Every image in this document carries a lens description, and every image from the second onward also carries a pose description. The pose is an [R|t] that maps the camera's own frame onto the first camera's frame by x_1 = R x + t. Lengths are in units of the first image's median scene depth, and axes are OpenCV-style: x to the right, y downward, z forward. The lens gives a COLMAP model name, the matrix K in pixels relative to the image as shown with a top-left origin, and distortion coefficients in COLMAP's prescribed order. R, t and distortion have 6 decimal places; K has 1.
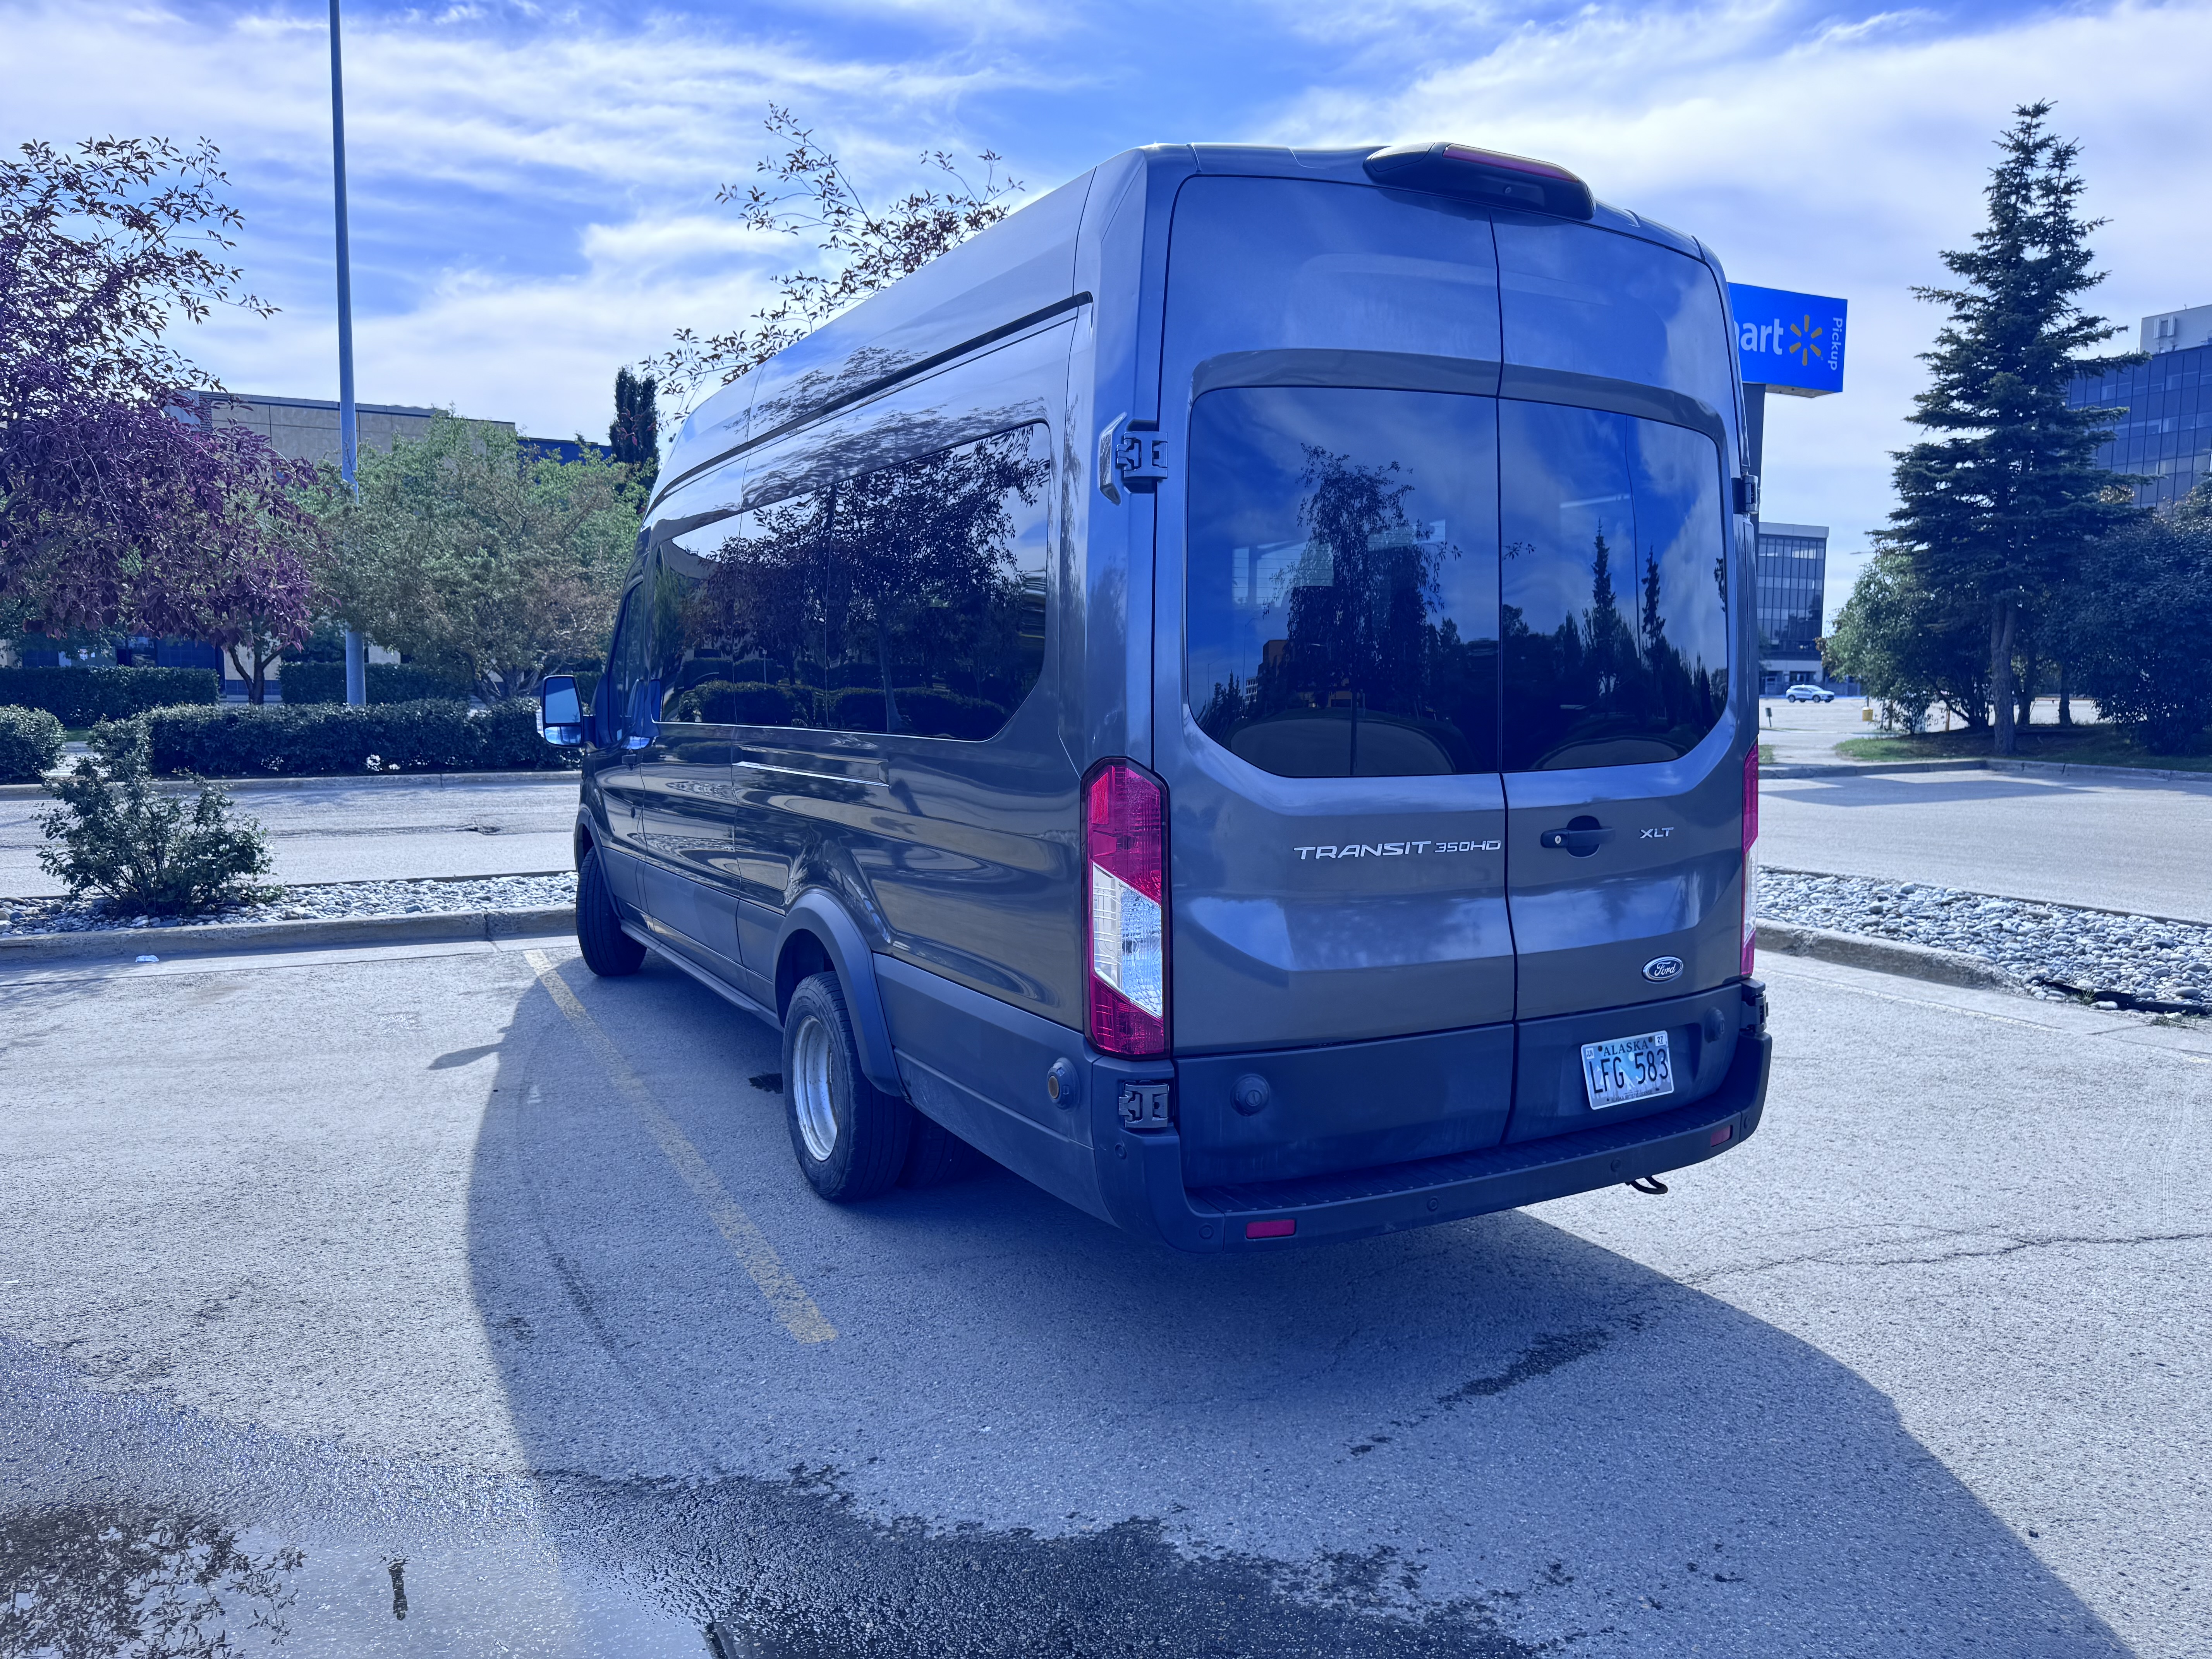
lens RADIAL K [[1570.2, 0, 1106.0], [0, 1570.2, 829.5], [0, 0, 1]] dist [0.003742, -0.001807]
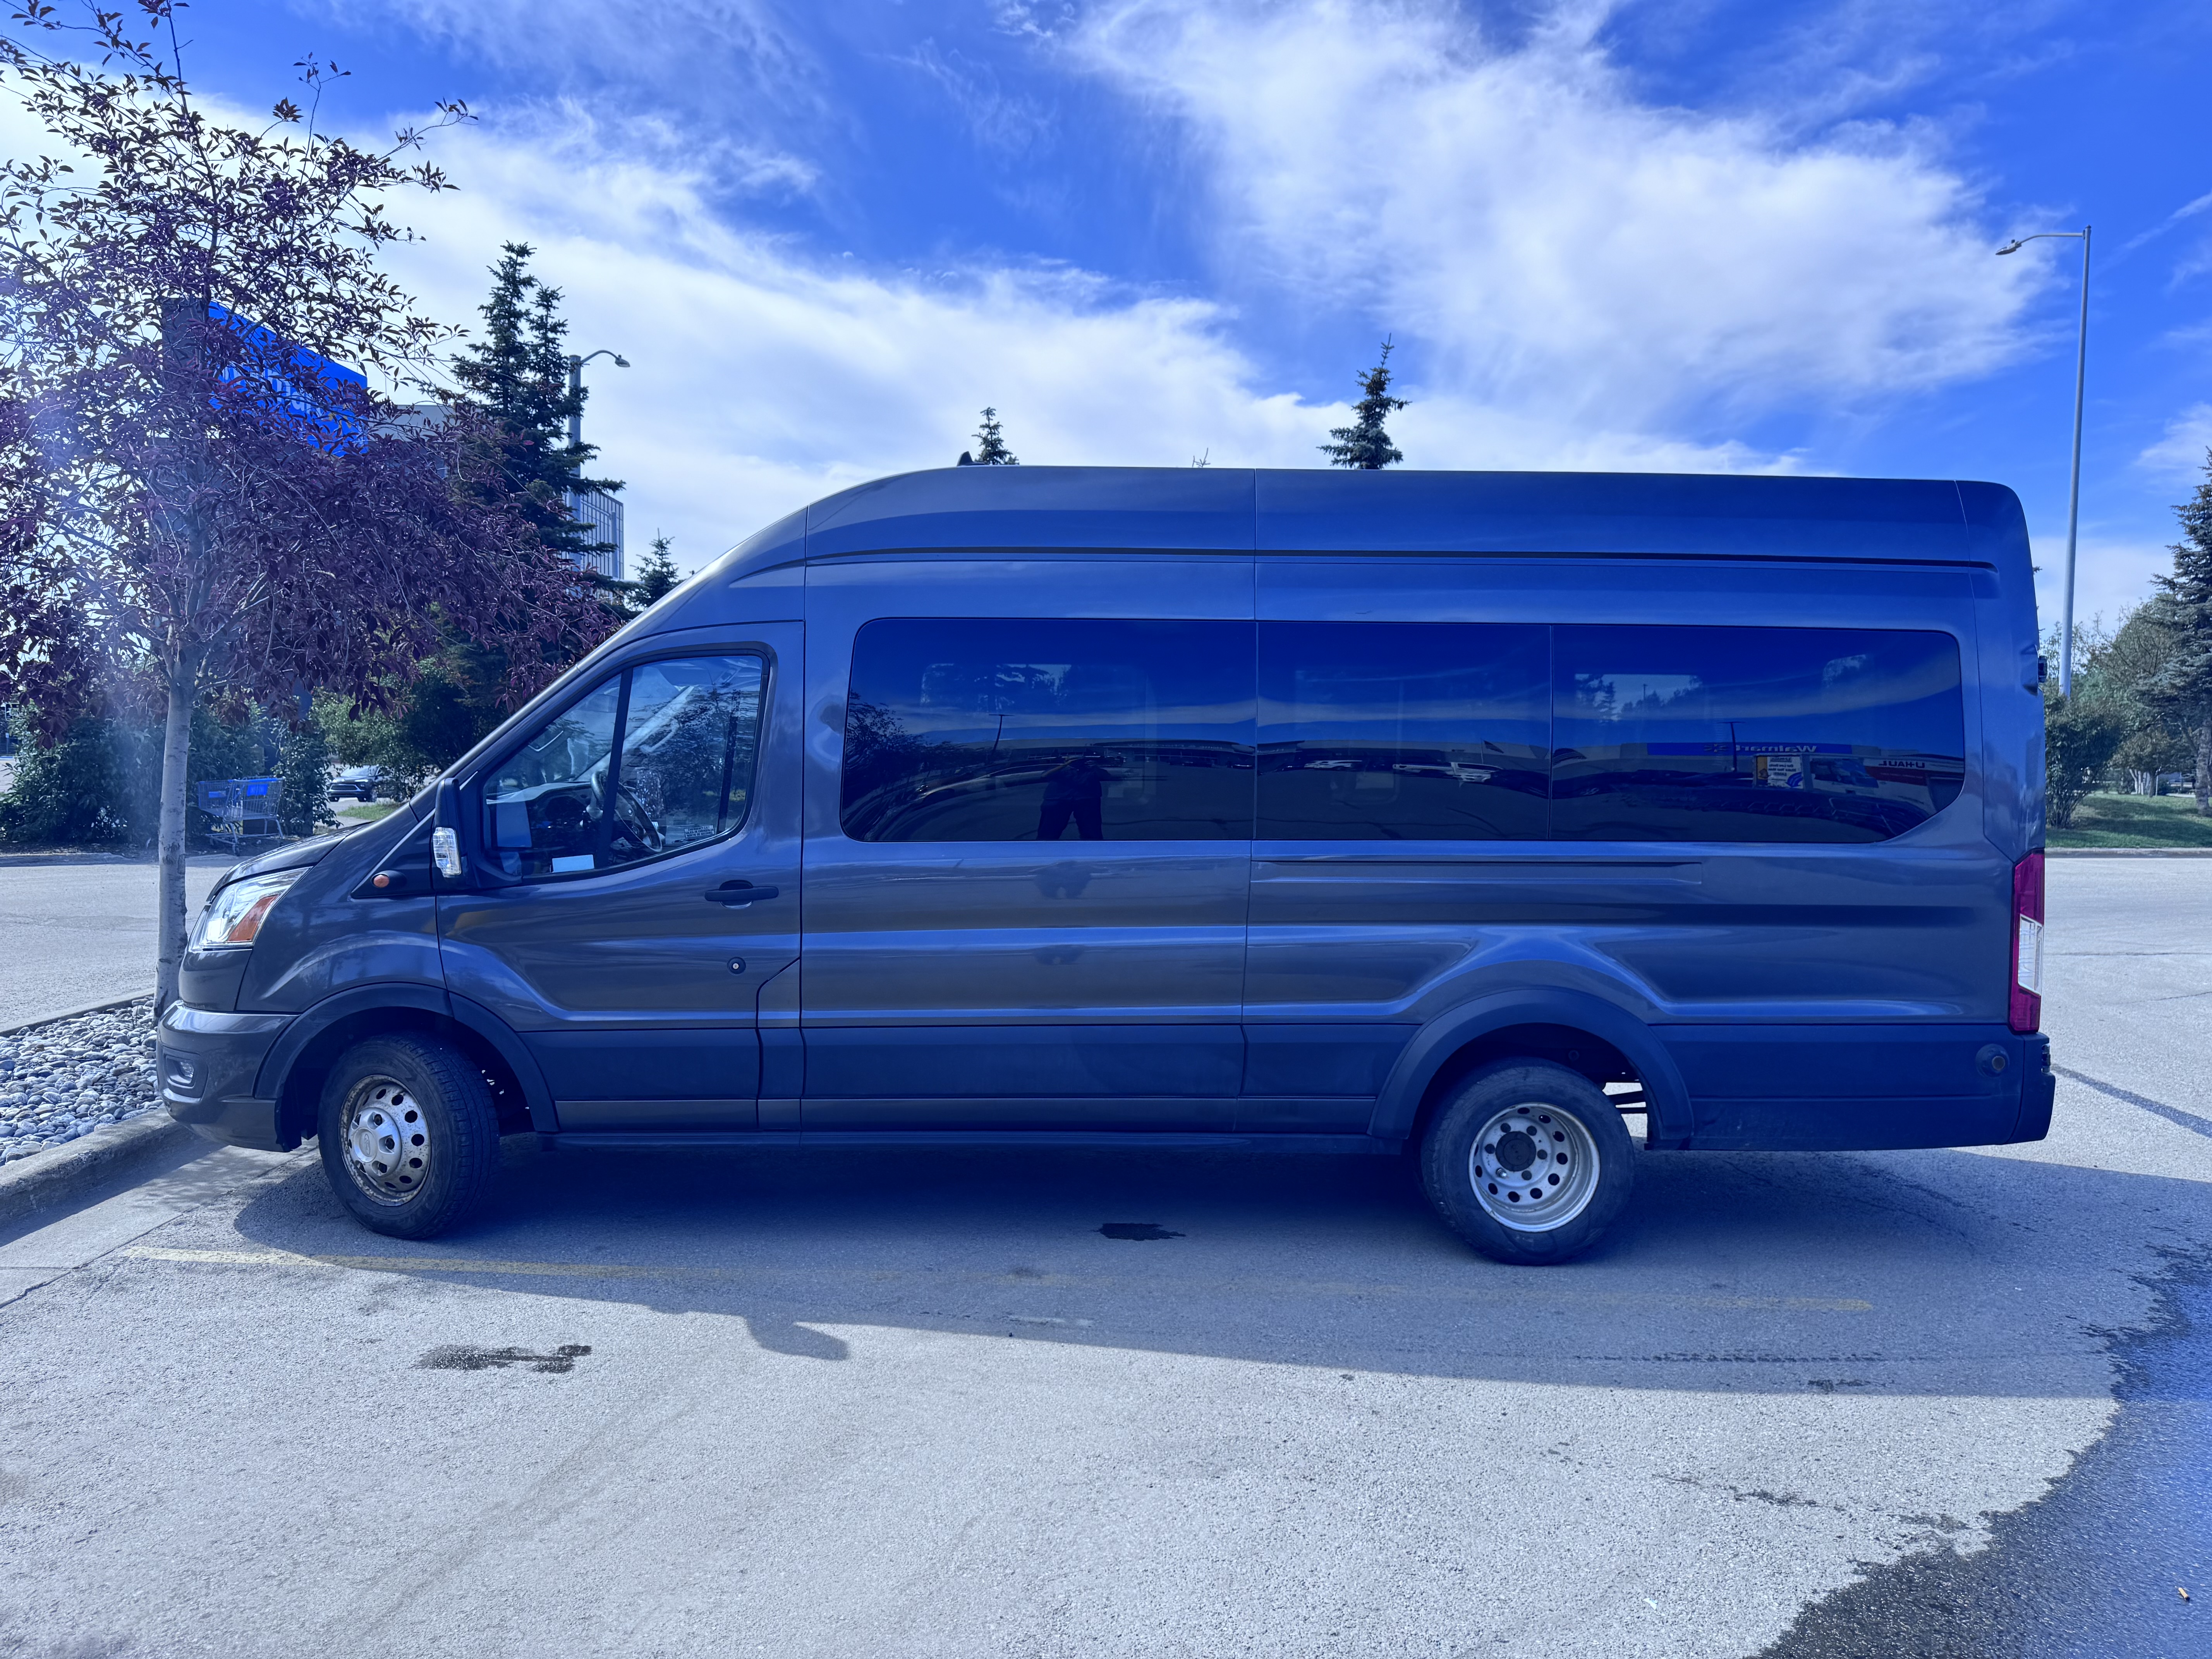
lens RADIAL K [[1570.2, 0, 1106.0], [0, 1570.2, 829.5], [0, 0, 1]] dist [0.003742, -0.001807]
pose [[0.452103, -0.038520, 0.891134, -1.625183], [0.072711, 0.997334, 0.006221, -0.126498], [-0.888997, 0.061982, 0.453698, 0.942510]]
